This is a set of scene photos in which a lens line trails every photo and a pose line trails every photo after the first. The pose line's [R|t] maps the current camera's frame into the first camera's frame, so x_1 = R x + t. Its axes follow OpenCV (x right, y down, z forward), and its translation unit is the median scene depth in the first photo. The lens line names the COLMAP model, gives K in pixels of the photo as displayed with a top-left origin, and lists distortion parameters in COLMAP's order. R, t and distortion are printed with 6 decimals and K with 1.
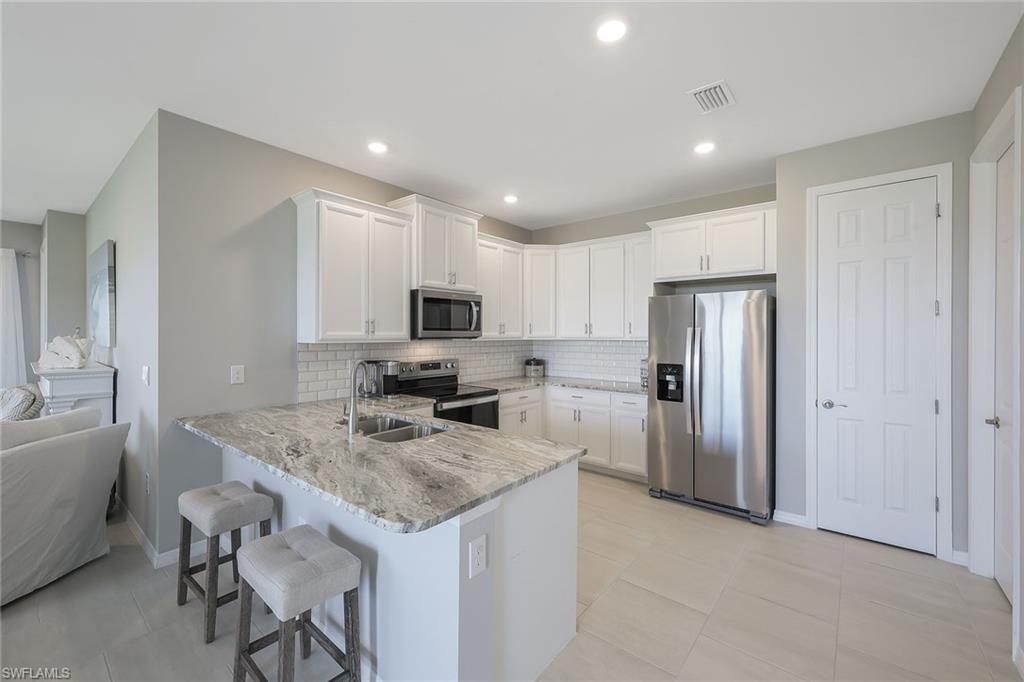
lens RADIAL K [[411.9, 0, 499.6], [0, 411.9, 333.2], [0, 0, 1]] dist [0.000684, -0.001750]
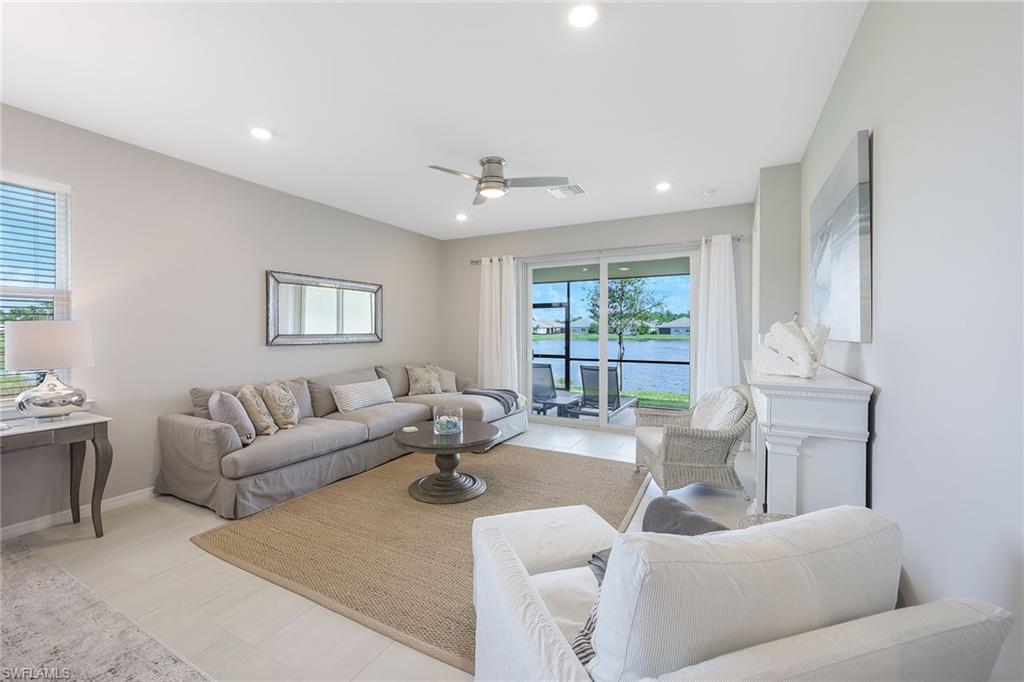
lens RADIAL K [[411.9, 0, 521.5], [0, 411.9, 337.2], [0, 0, 1]] dist [0.000684, -0.001750]
pose [[0.222853, 0.014377, -0.974746, -0.513915], [0.002074, 0.999882, 0.015222, 0.017698], [0.974850, -0.005414, 0.222797, 0.451529]]
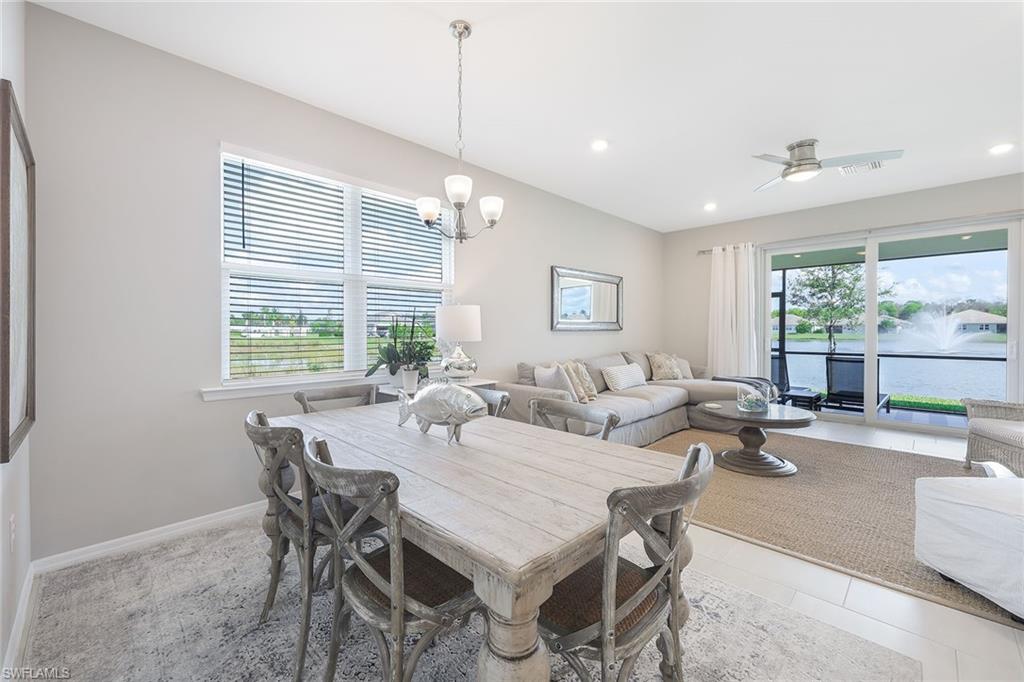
lens RADIAL K [[411.9, 0, 520.4], [0, 411.9, 340.0], [0, 0, 1]] dist [0.000684, -0.001750]
pose [[-0.071918, 0.022552, -0.997156, -0.451983], [0.002827, 0.999745, 0.022407, 0.056250], [0.997407, -0.001208, -0.071964, 0.022035]]
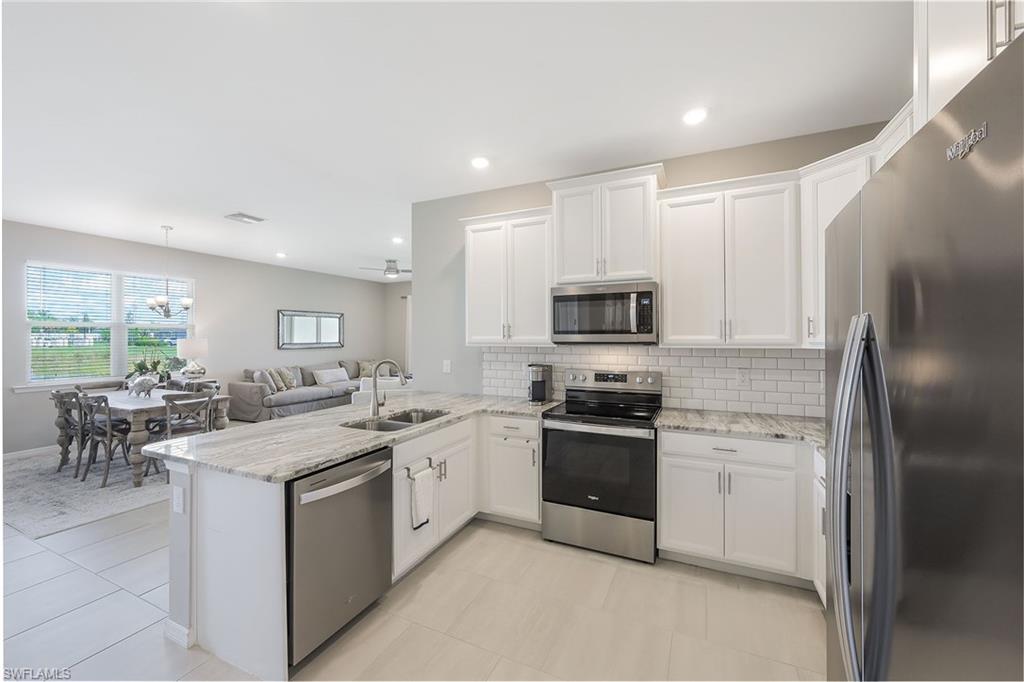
lens RADIAL K [[411.9, 0, 528.4], [0, 411.9, 338.1], [0, 0, 1]] dist [0.000684, -0.001750]
pose [[0.274084, 0.003409, -0.961700, 0.627768], [0.005862, 0.999969, 0.005215, -0.003500], [0.961688, -0.007067, 0.274055, 0.683525]]
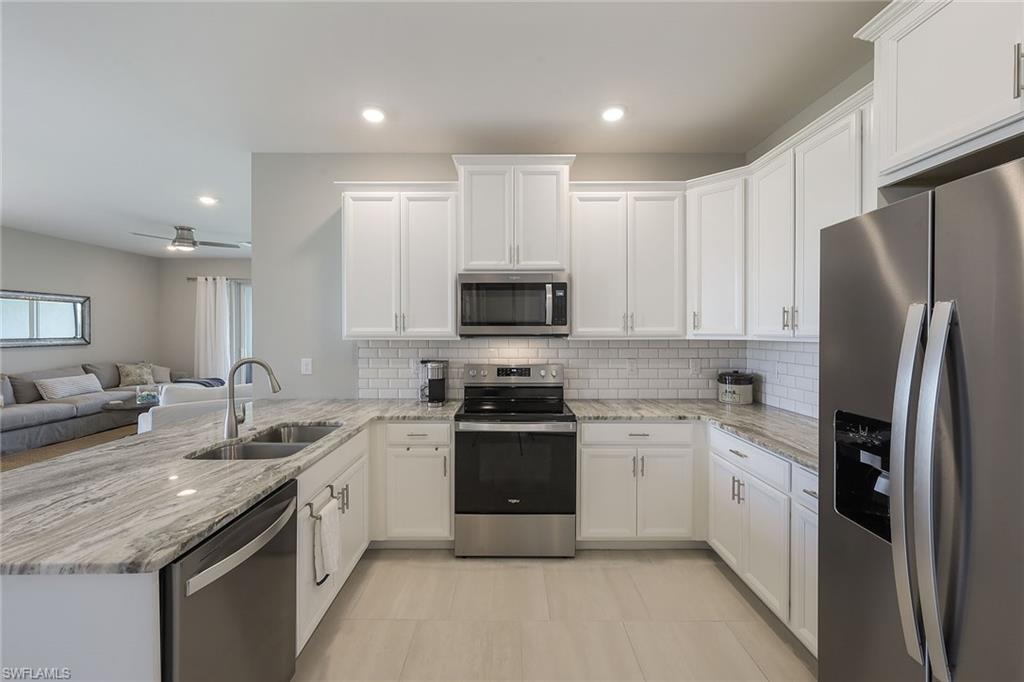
lens RADIAL K [[411.9, 0, 522.2], [0, 411.9, 335.9], [0, 0, 1]] dist [0.000684, -0.001750]
pose [[0.649251, 0.007824, -0.760534, 0.476847], [0.003346, 0.999908, 0.013143, 0.002559], [0.760567, -0.011078, 0.649165, 0.557519]]
